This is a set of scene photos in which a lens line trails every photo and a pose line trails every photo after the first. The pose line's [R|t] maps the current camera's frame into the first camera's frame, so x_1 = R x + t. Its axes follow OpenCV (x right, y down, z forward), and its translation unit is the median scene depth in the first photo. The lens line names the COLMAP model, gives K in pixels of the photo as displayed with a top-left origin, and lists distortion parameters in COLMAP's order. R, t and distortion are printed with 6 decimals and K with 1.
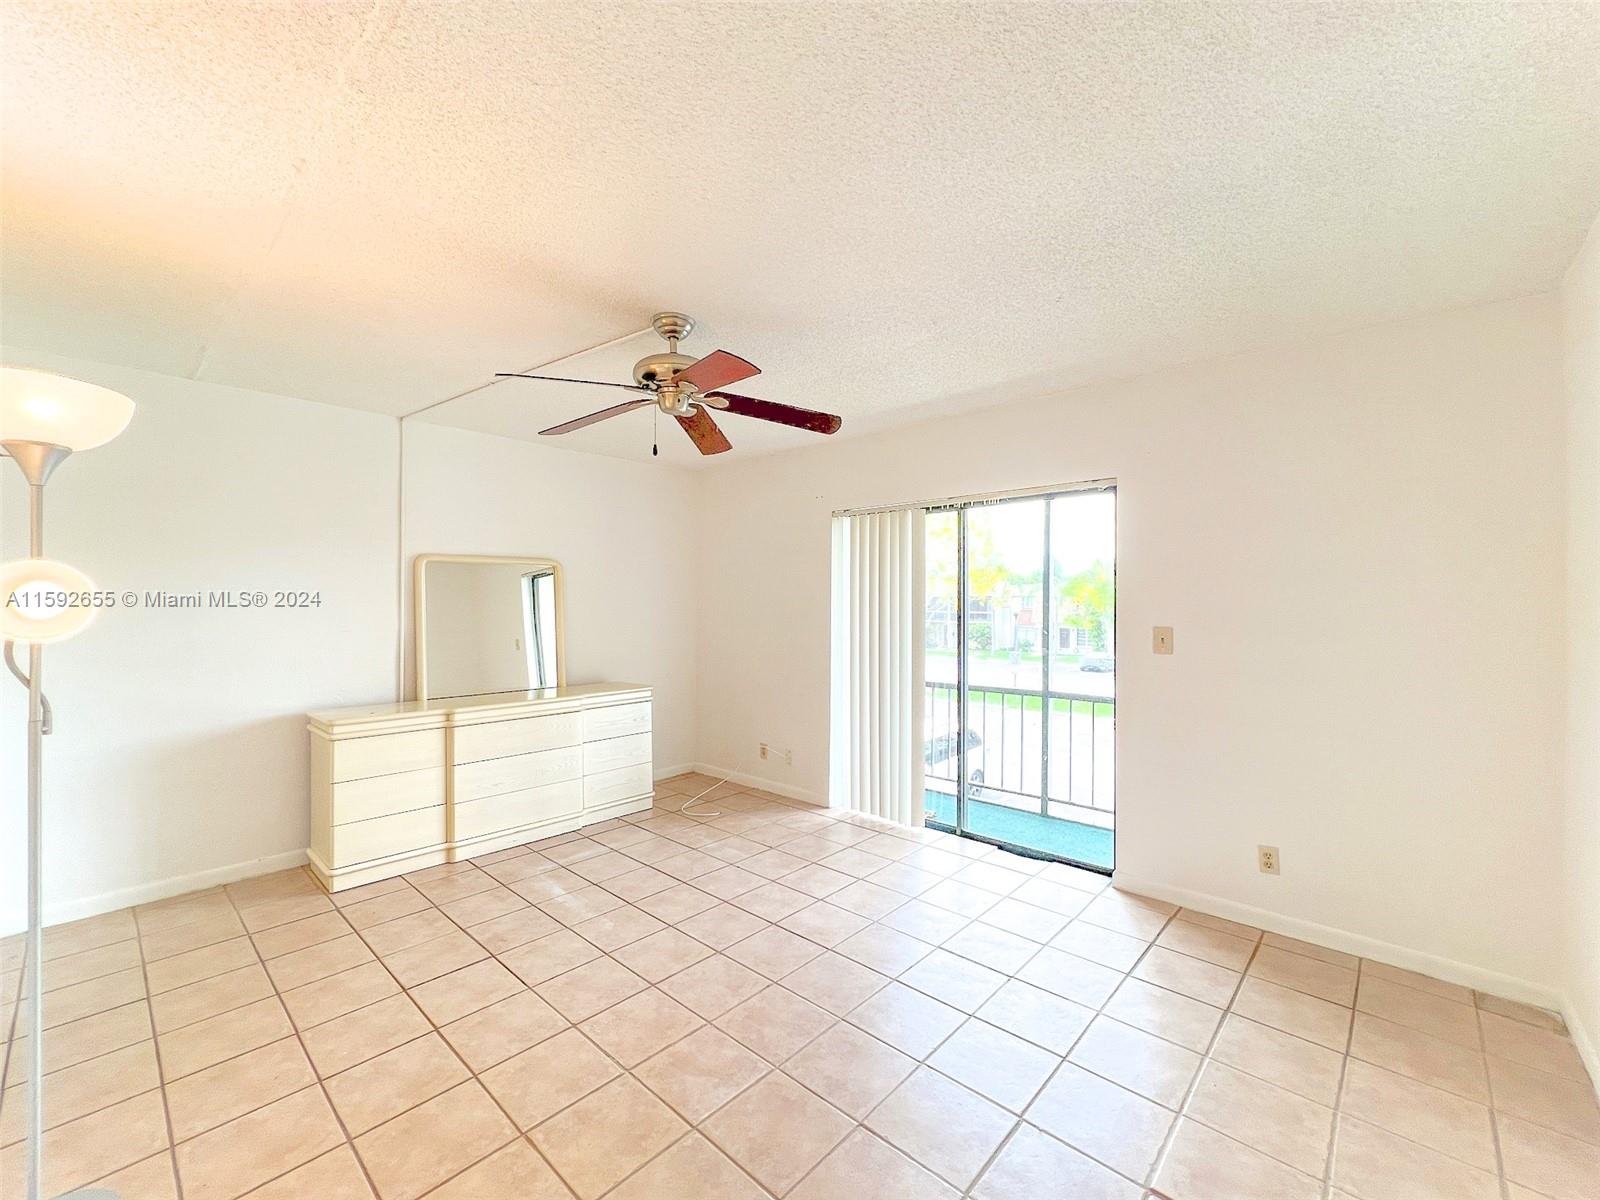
lens RADIAL K [[647.3, 0, 792.1], [0, 647.3, 604.4], [0, 0, 1]] dist [-0.002954, -0.000006]
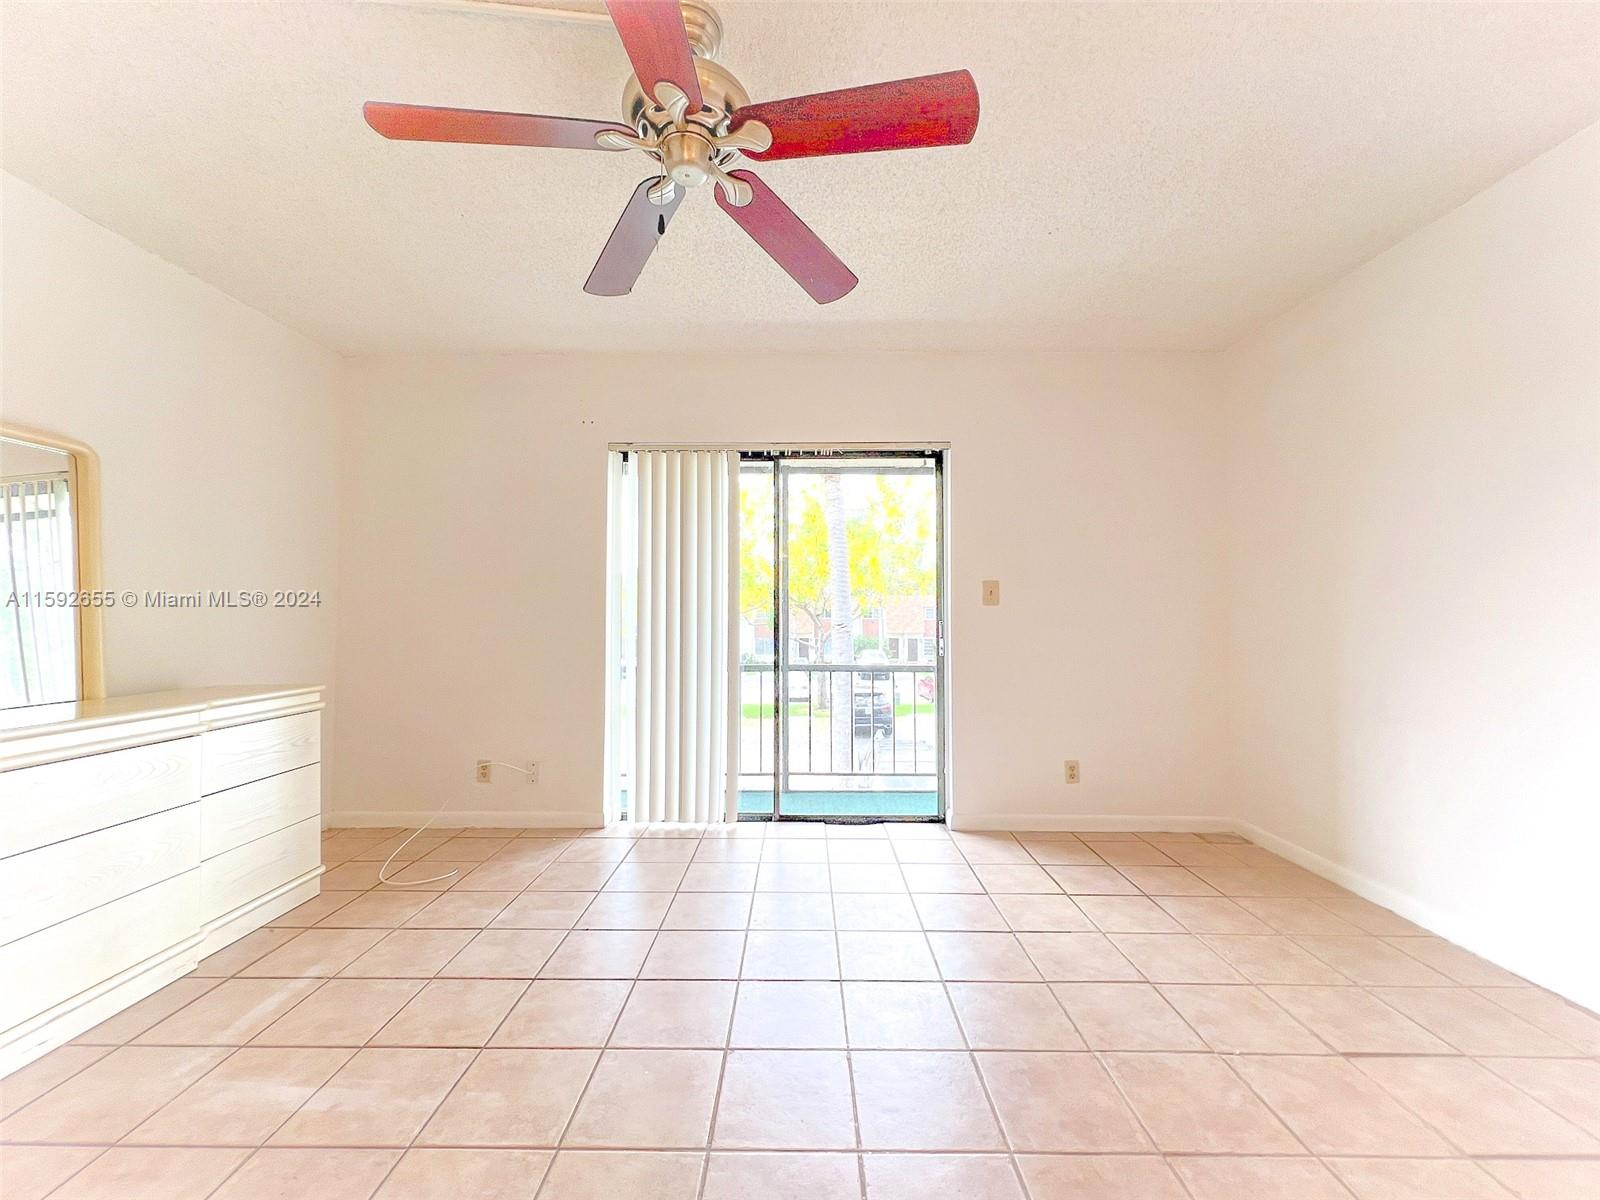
lens RADIAL K [[647.3, 0, 798.3], [0, 647.3, 600.6], [0, 0, 1]] dist [-0.002954, -0.000006]
pose [[0.745617, 0.014383, 0.666220, -0.318037], [0.002027, 0.999713, -0.023851, 0.073318], [-0.666372, 0.019133, 0.745374, 0.306773]]
